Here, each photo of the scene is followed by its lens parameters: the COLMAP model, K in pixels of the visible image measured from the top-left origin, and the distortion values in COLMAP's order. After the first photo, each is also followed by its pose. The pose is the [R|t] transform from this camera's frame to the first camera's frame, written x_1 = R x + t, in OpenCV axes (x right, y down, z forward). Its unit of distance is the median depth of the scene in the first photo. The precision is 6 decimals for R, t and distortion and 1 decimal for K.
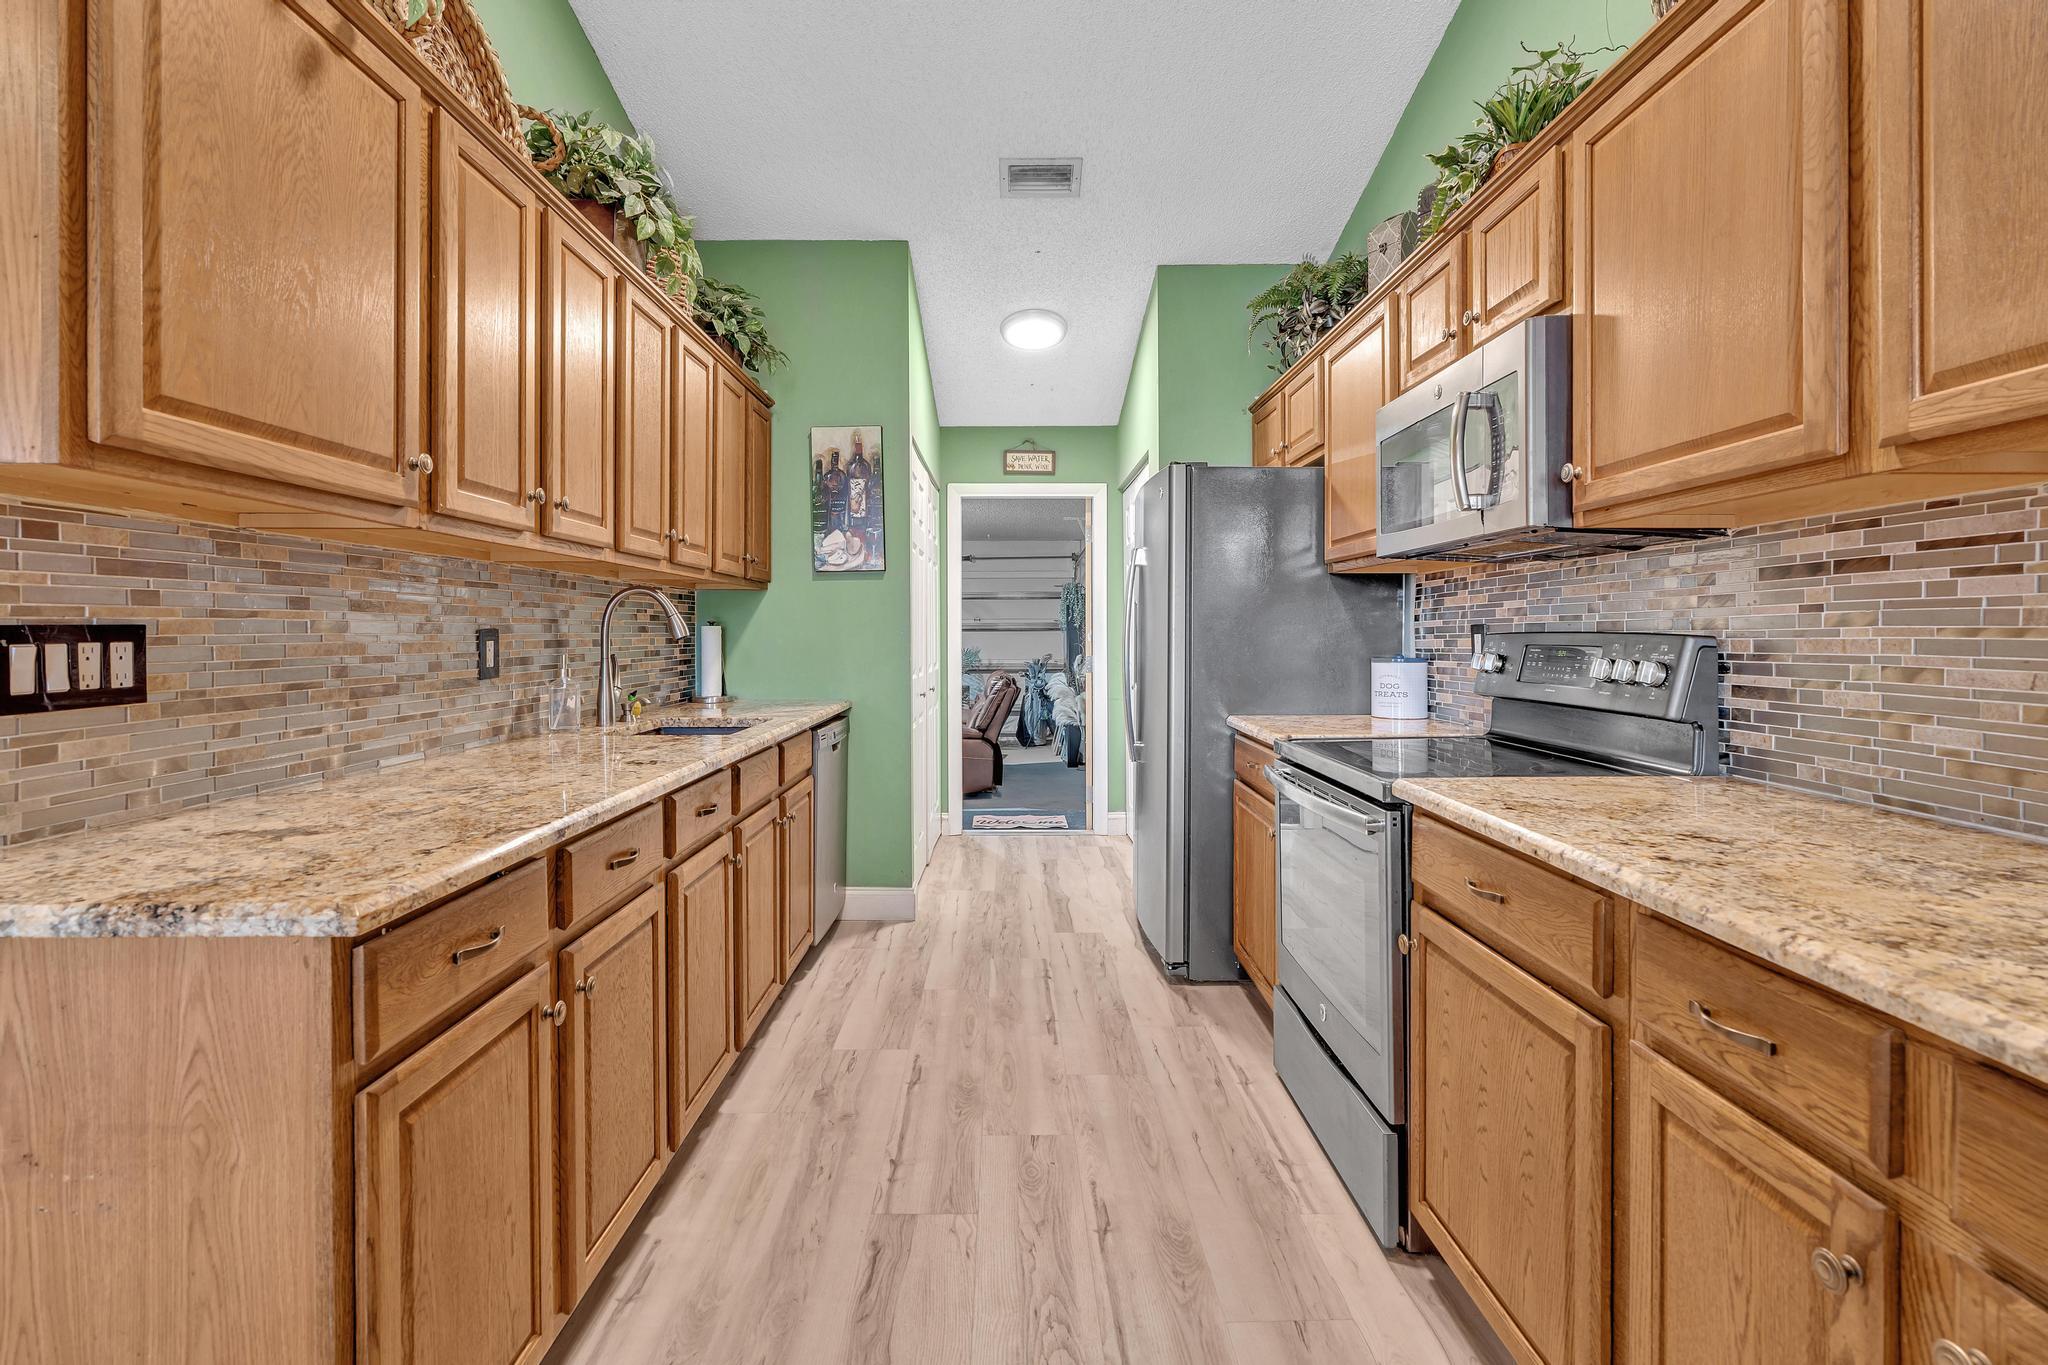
lens RADIAL K [[930.9, 0, 1011.7], [0, 930.9, 636.1], [0, 0, 1]] dist [-0.008631, 0.002624]
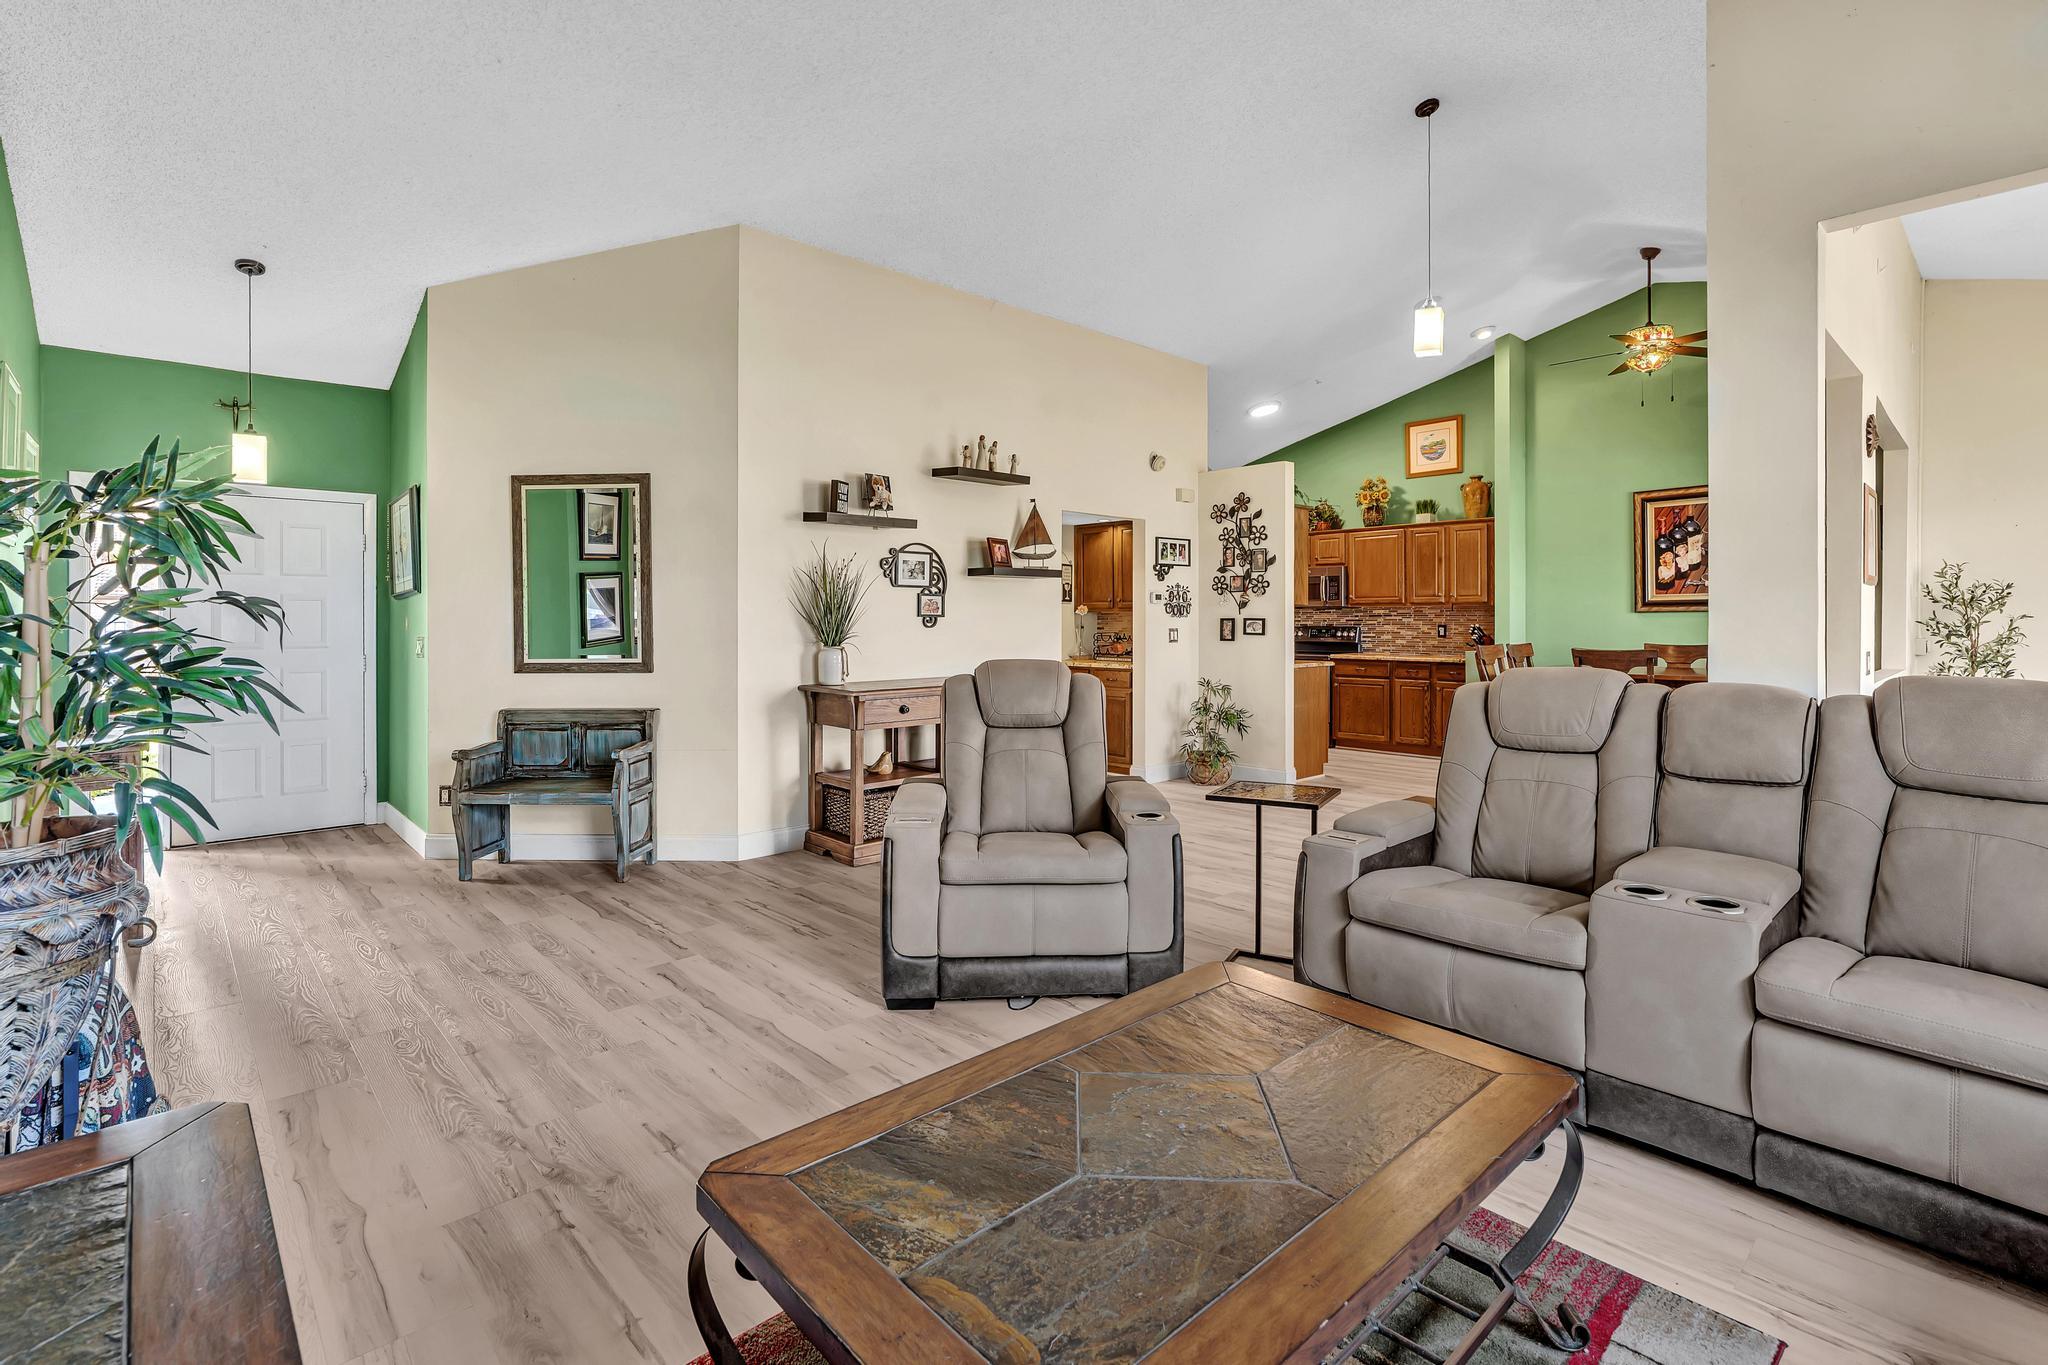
lens RADIAL K [[930.9, 0, 1023.0], [0, 930.9, 629.4], [0, 0, 1]] dist [-0.008631, 0.002624]
pose [[0.737212, -0.004879, 0.675643, -3.305262], [0.002858, 0.999987, 0.004103, -0.010697], [-0.675655, -0.001093, 0.737217, -1.261600]]
